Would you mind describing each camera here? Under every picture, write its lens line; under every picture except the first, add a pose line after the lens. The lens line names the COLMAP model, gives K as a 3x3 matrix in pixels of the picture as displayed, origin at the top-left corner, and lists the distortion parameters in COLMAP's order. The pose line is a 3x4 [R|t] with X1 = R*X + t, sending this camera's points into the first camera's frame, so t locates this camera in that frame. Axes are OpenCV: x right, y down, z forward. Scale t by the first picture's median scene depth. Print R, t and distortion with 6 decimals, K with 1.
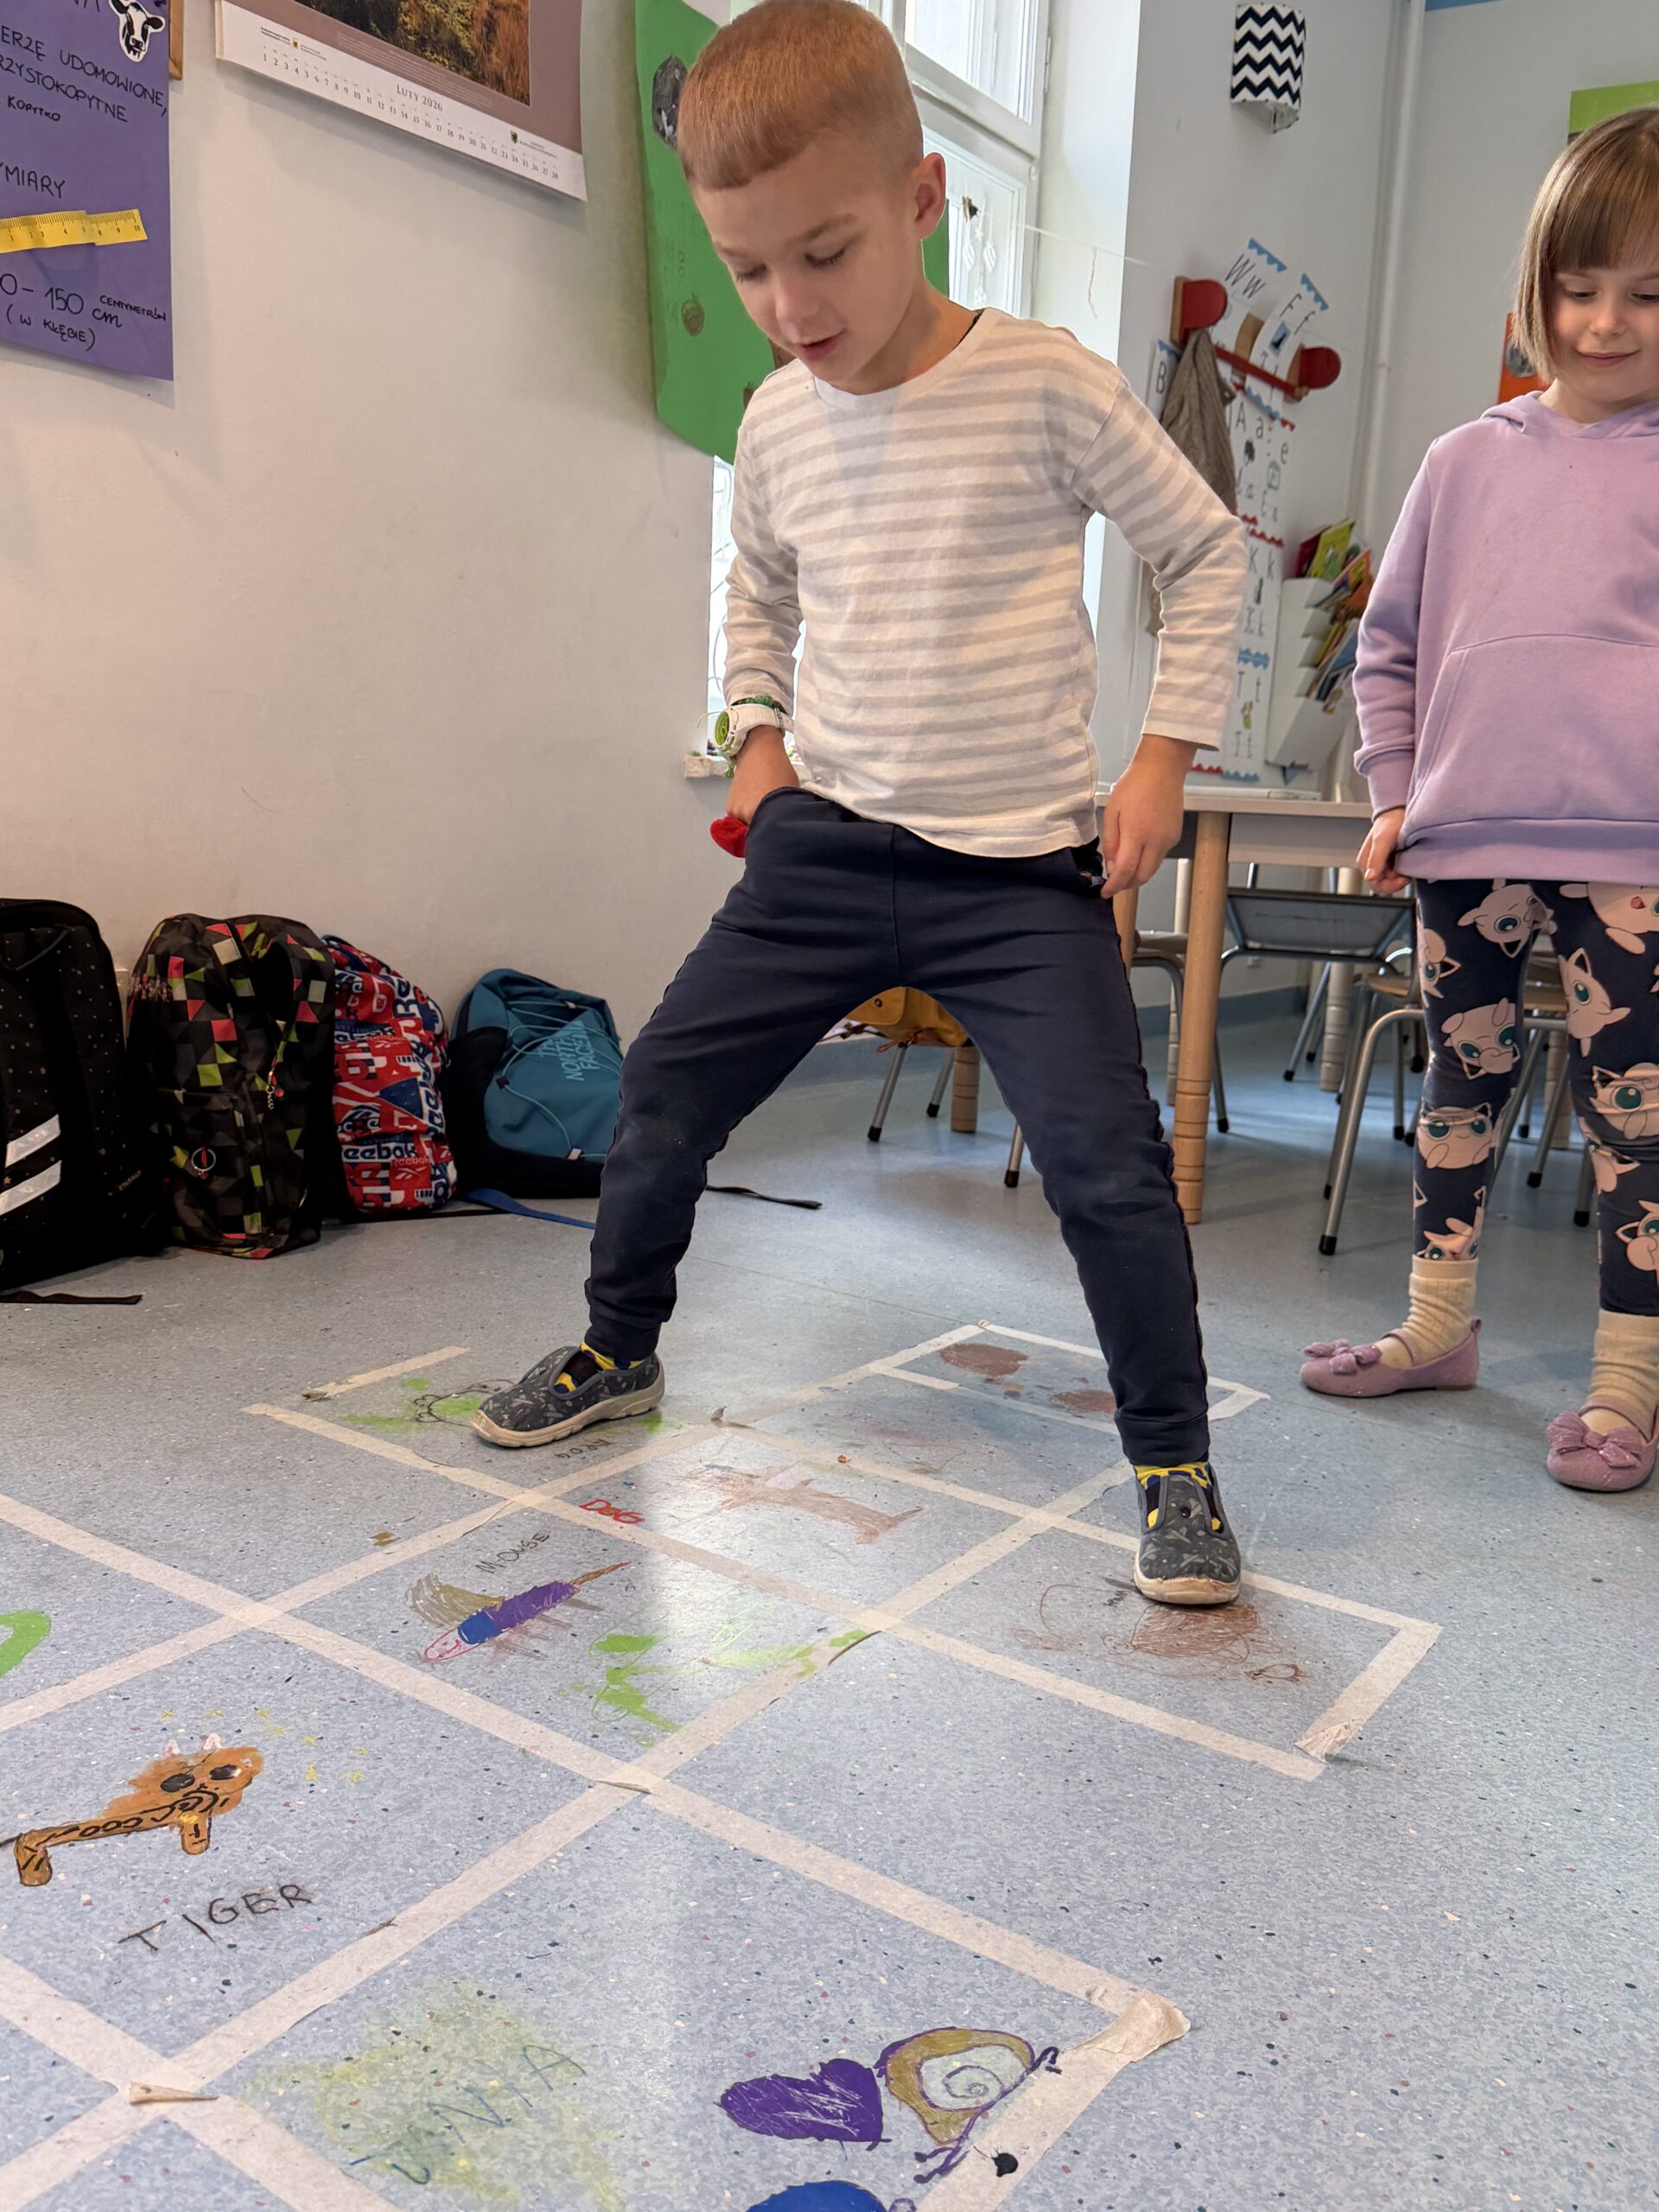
lens RADIAL K [[1835.5, 0, 823.8], [0, 1835.5, 1103.7], [0, 0, 1]] dist [0.009183, -0.026515]
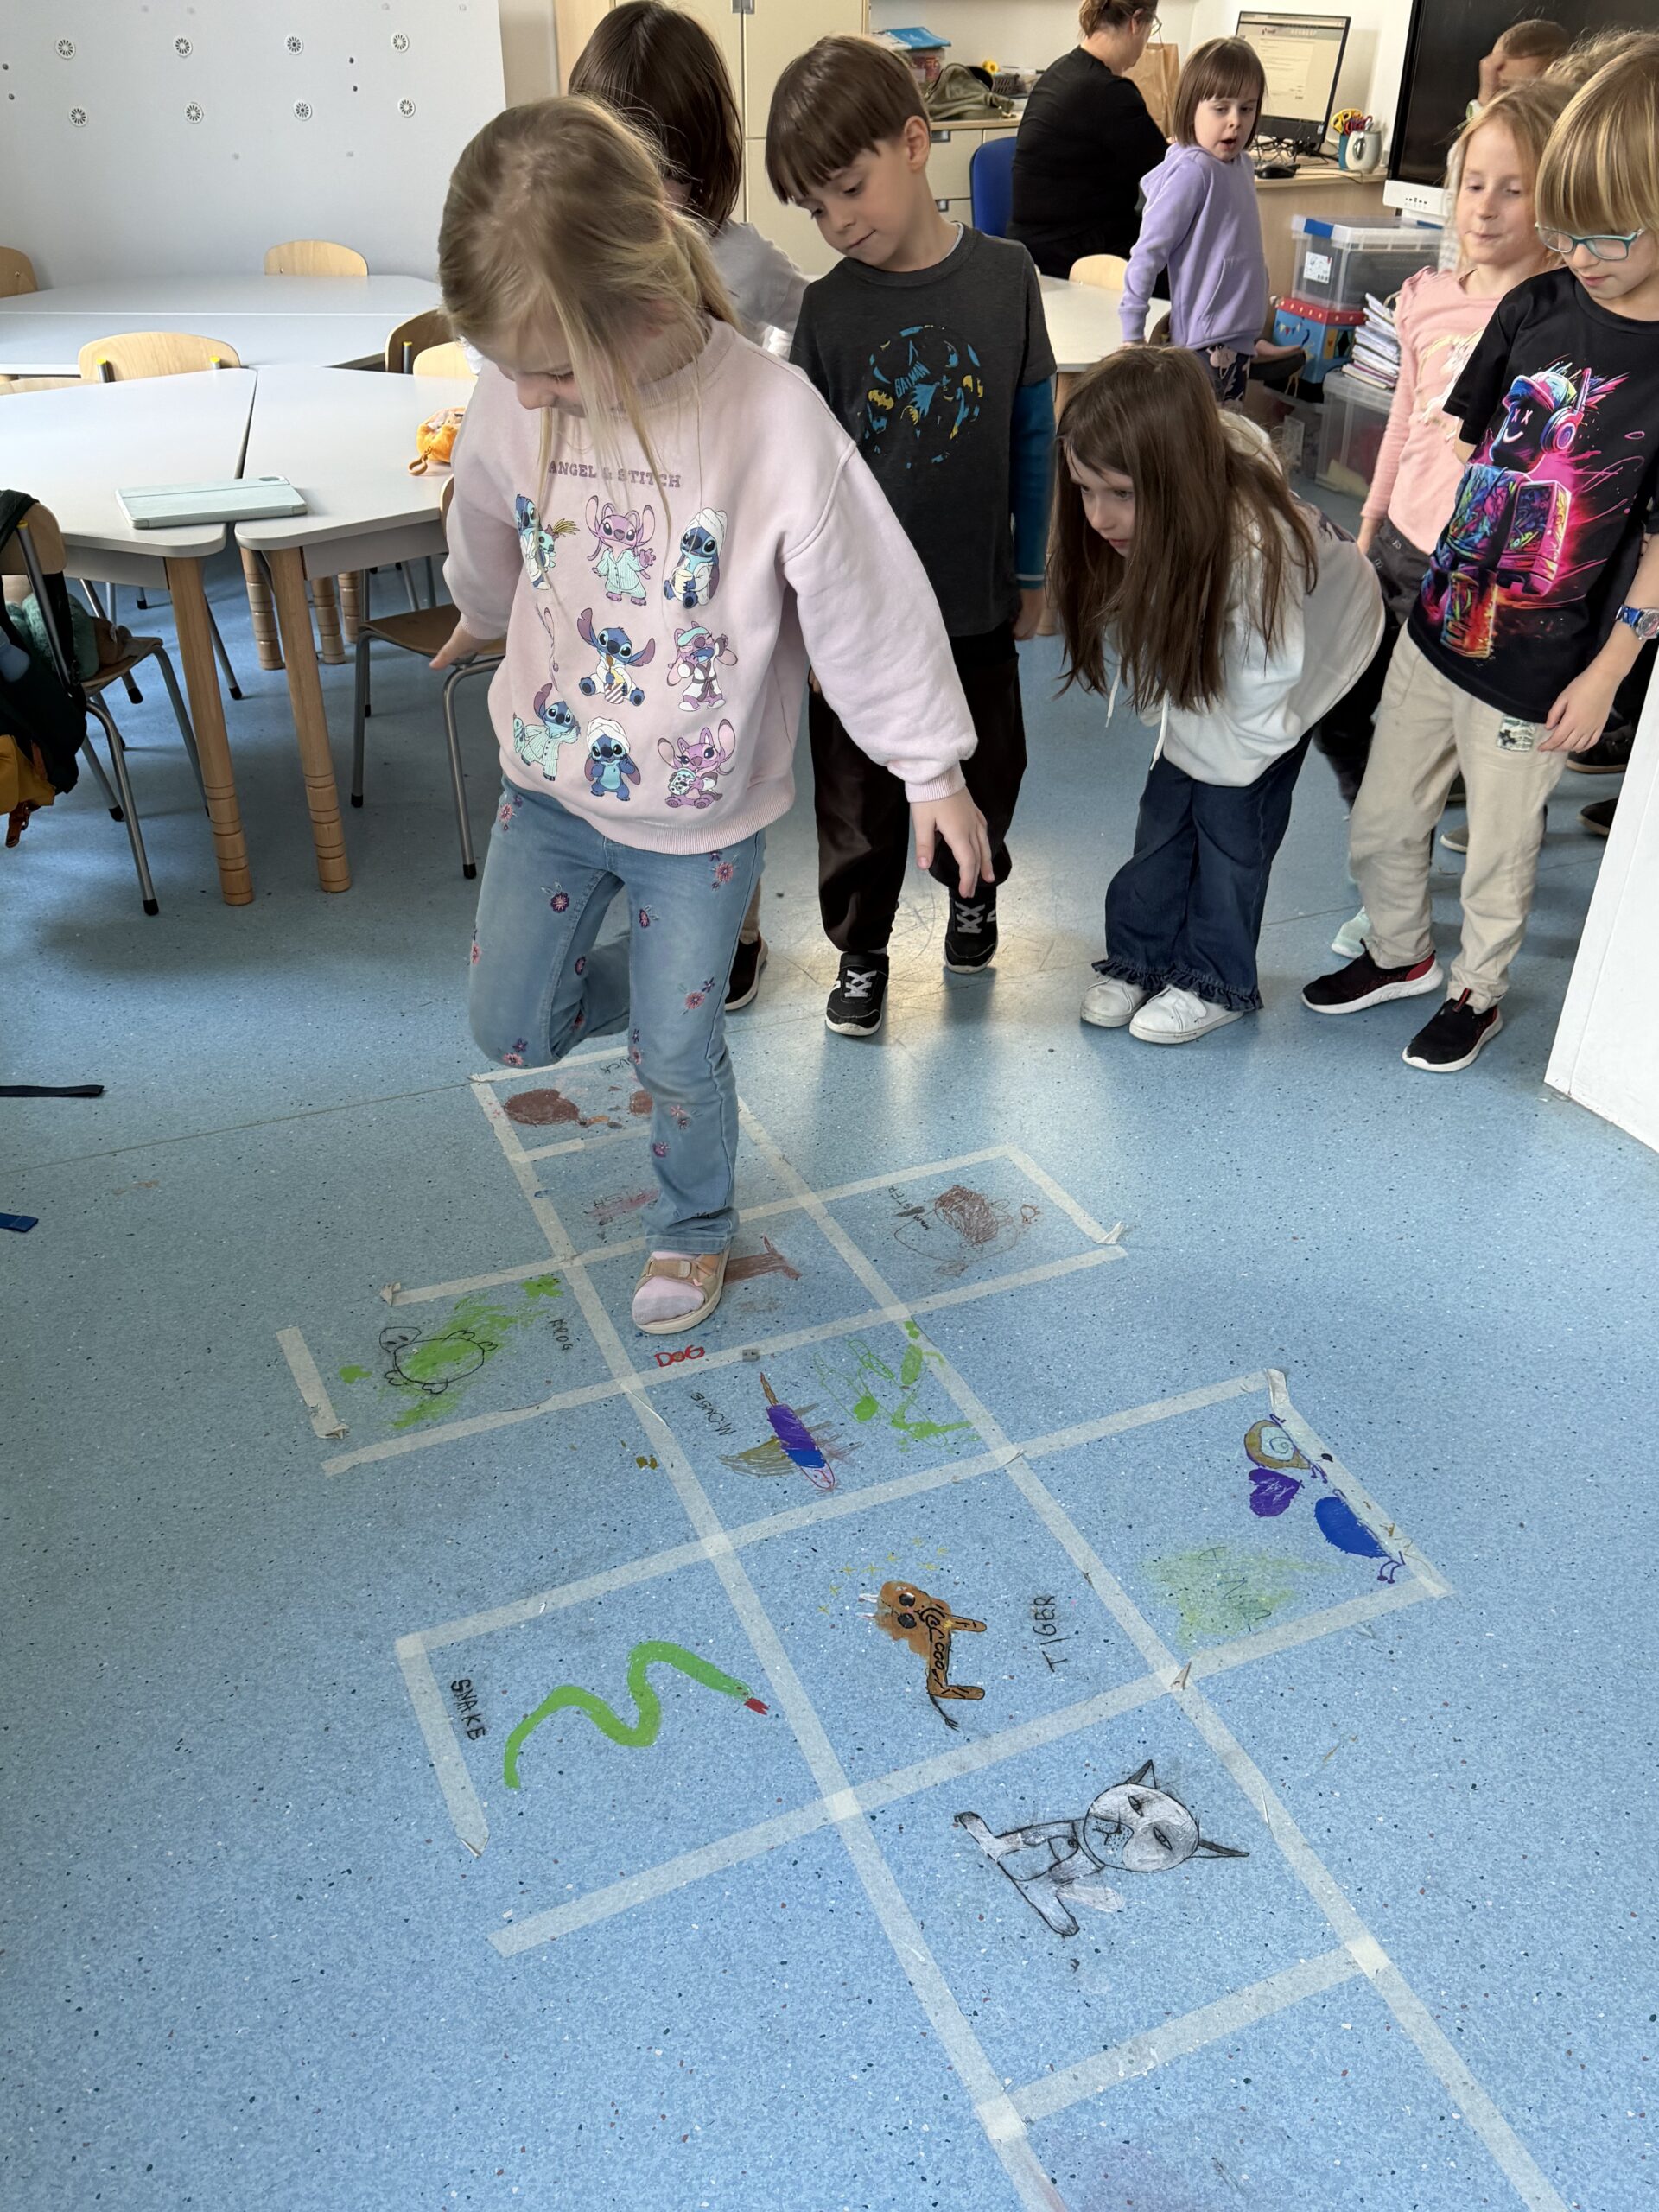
lens RADIAL K [[1817.3, 0, 827.3], [0, 1817.3, 1098.2], [0, 0, 1]] dist [0.179165, -0.401079]
pose [[0.526810, -0.490585, 0.694117, -1.455131], [0.151781, 0.857794, 0.491071, -0.981300], [-0.836322, -0.153347, 0.526356, 0.248721]]
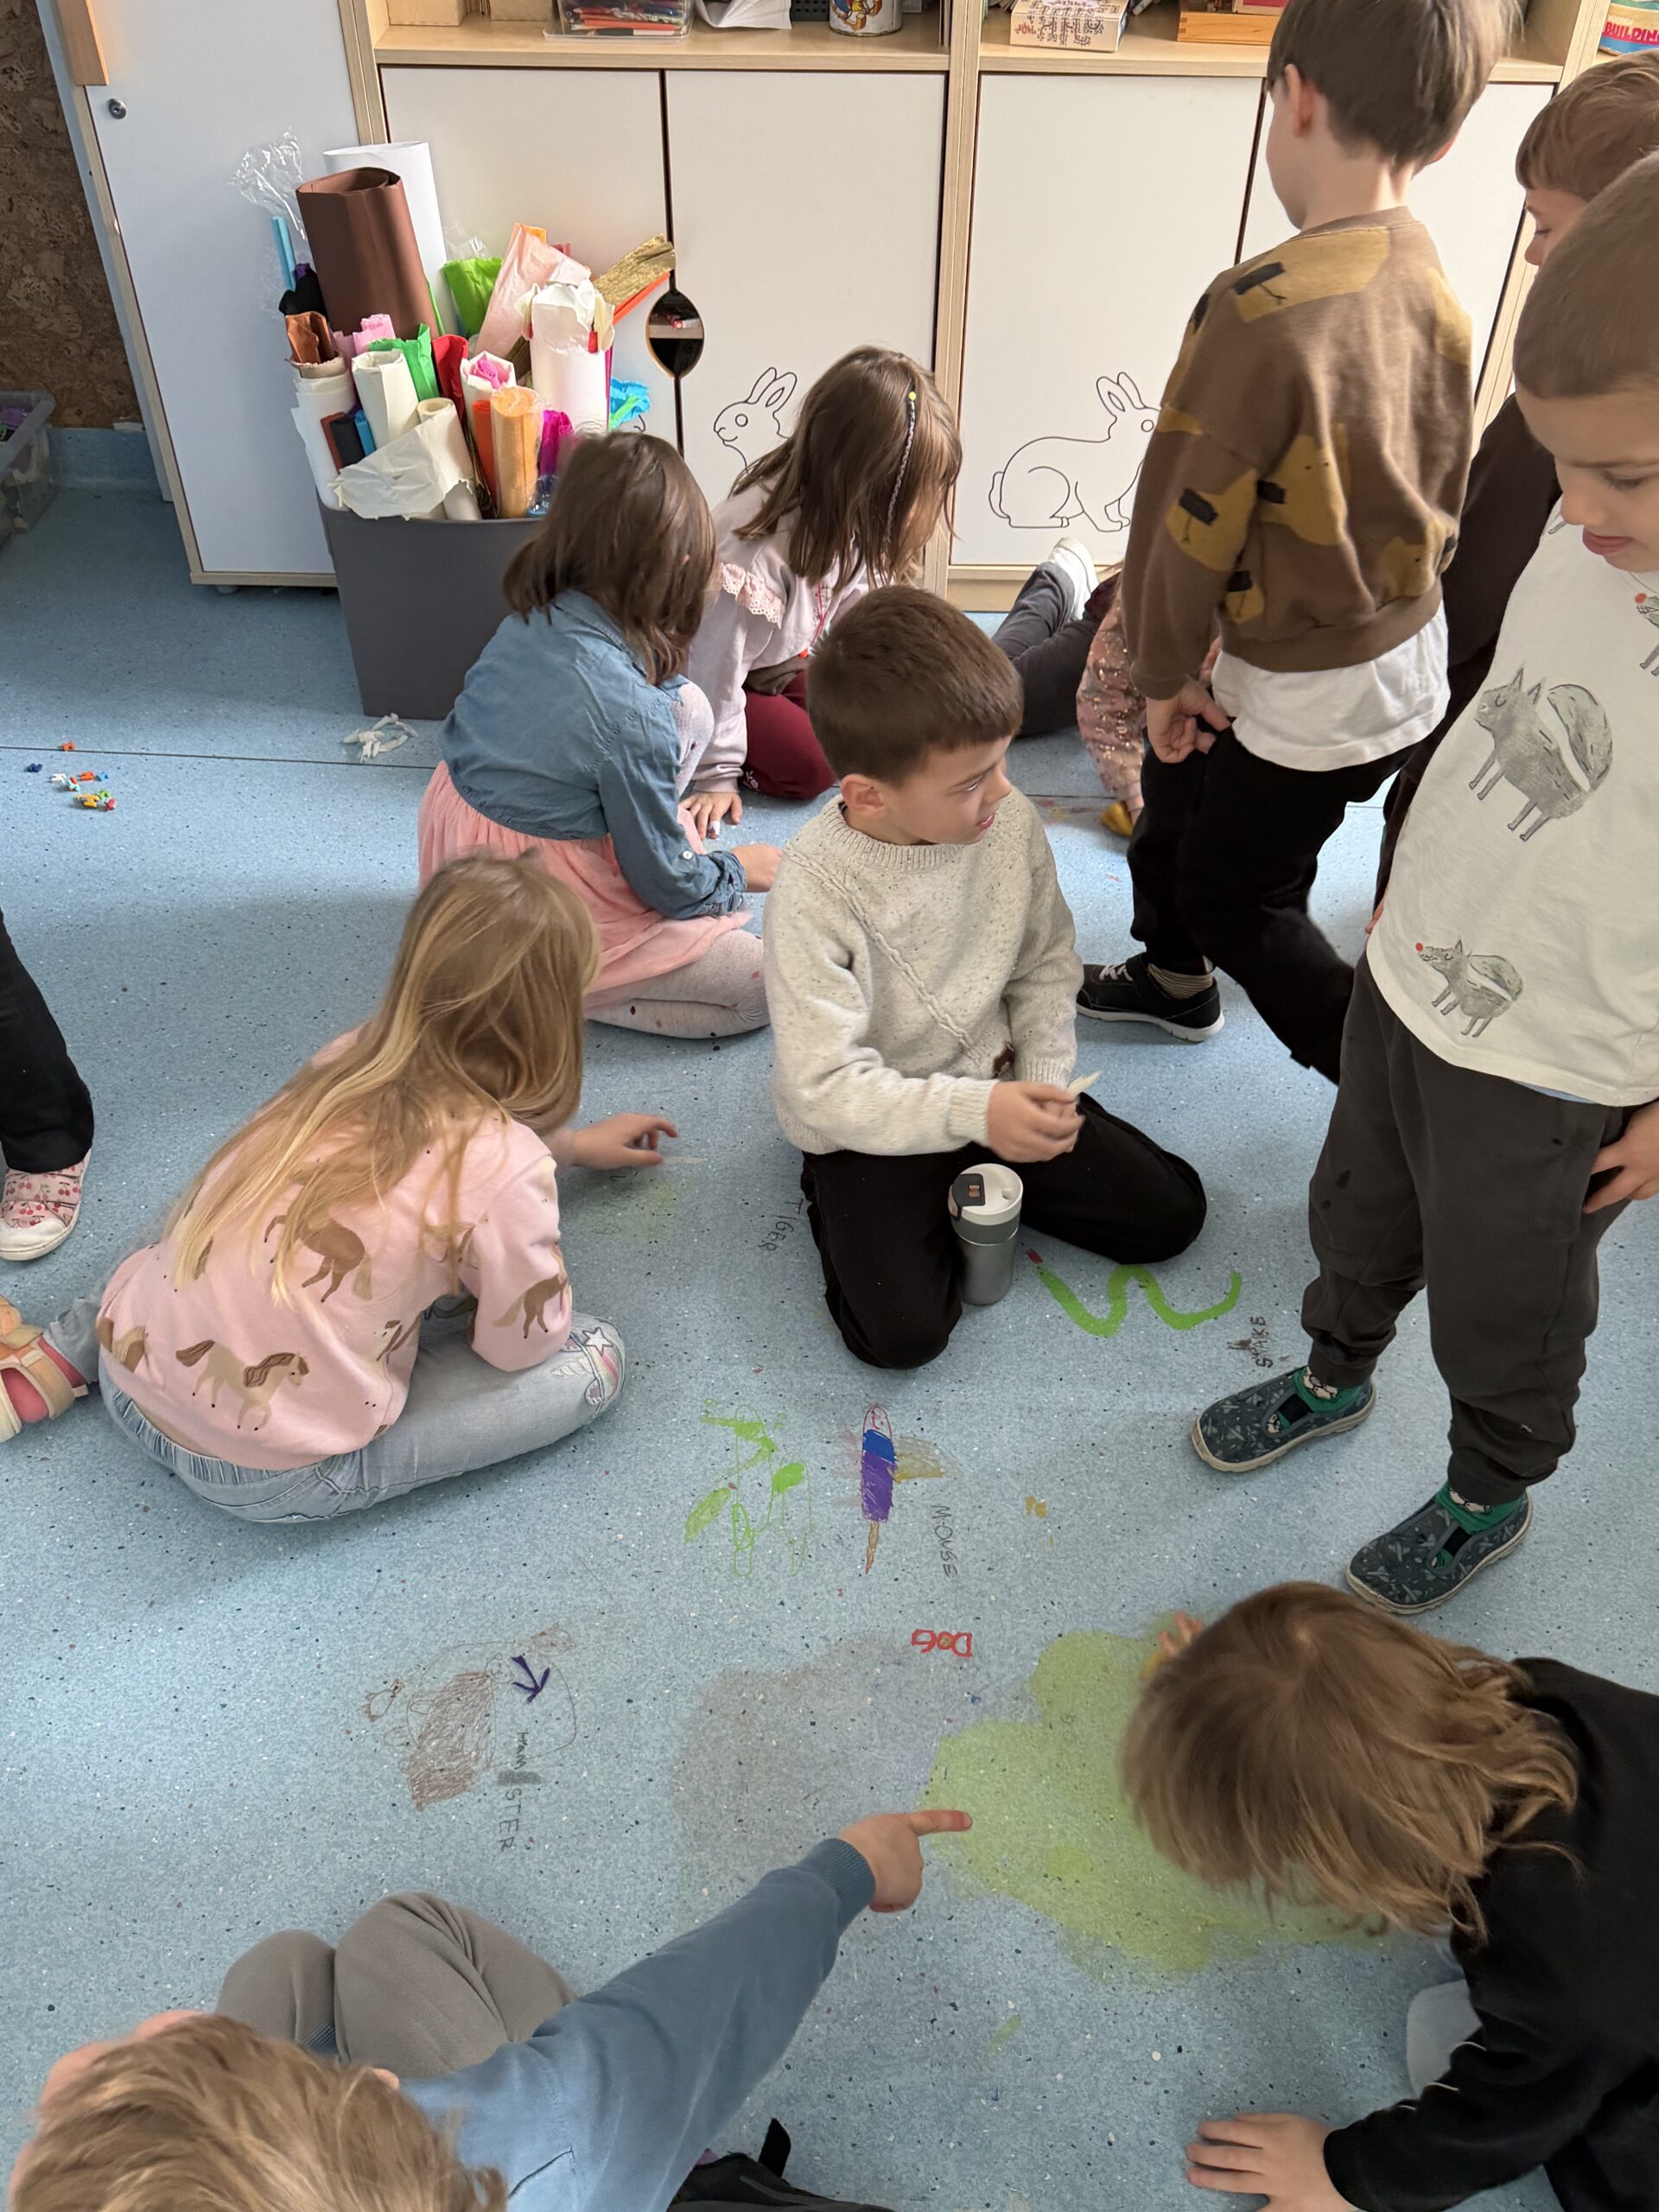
lens RADIAL K [[1837.9, 0, 815.1], [0, 1837.9, 1075.1], [0, 0, 1]] dist [0.183114, -0.420705]
pose [[-0.858652, 0.305734, -0.411392, 0.516303], [-0.132914, 0.642354, 0.754795, -1.386327], [0.495026, 0.702785, -0.510923, 1.989771]]
